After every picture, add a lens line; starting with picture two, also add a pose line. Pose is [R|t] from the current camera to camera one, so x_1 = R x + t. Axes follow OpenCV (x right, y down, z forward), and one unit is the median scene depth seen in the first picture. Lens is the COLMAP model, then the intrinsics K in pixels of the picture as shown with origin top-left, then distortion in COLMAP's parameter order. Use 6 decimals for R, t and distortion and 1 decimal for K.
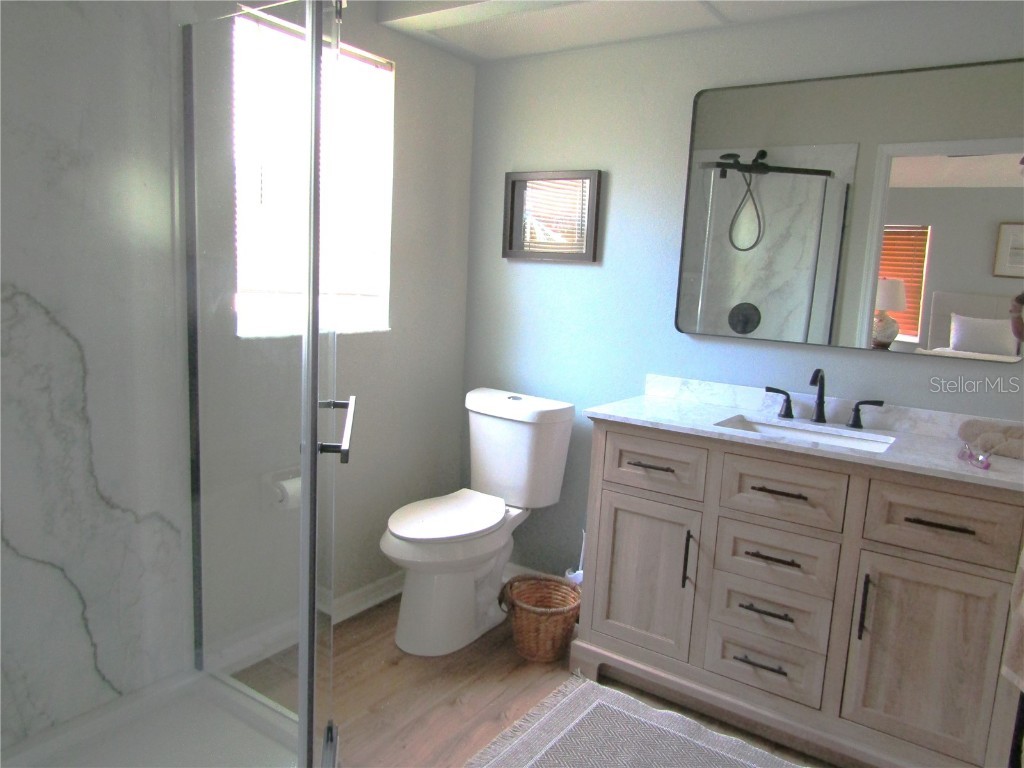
lens RADIAL K [[730.2, 0, 507.7], [0, 730.2, 383.0], [0, 0, 1]] dist [-0.003568, 0.002406]
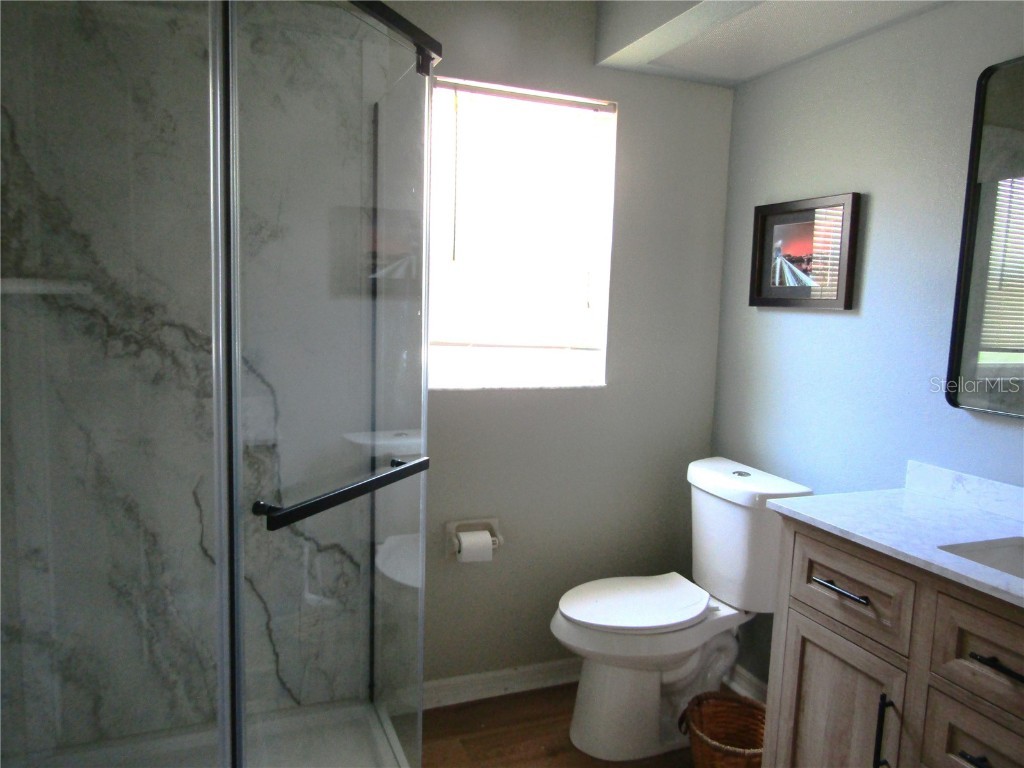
lens RADIAL K [[728.2, 0, 510.7], [0, 728.2, 382.5], [0, 0, 1]] dist [-0.006806, -0.000909]
pose [[0.832912, 0.038323, -0.552076, 0.288525], [-0.073632, 0.996404, -0.041921, -0.034032], [0.548485, 0.075567, 0.832739, 0.189813]]
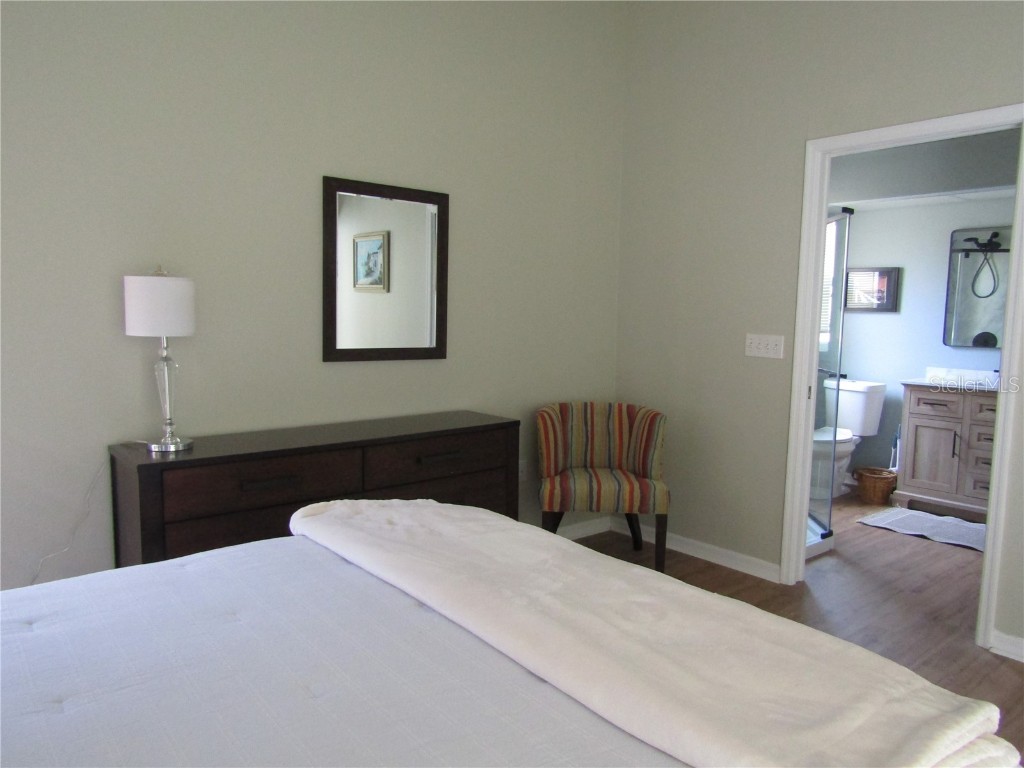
lens RADIAL K [[730.2, 0, 507.7], [0, 730.2, 383.0], [0, 0, 1]] dist [-0.003568, 0.002406]
pose [[0.961516, -0.010481, -0.274547, -0.408307], [-0.006223, 0.998185, -0.059900, 0.176118], [0.274677, 0.059303, 0.959706, -1.371692]]
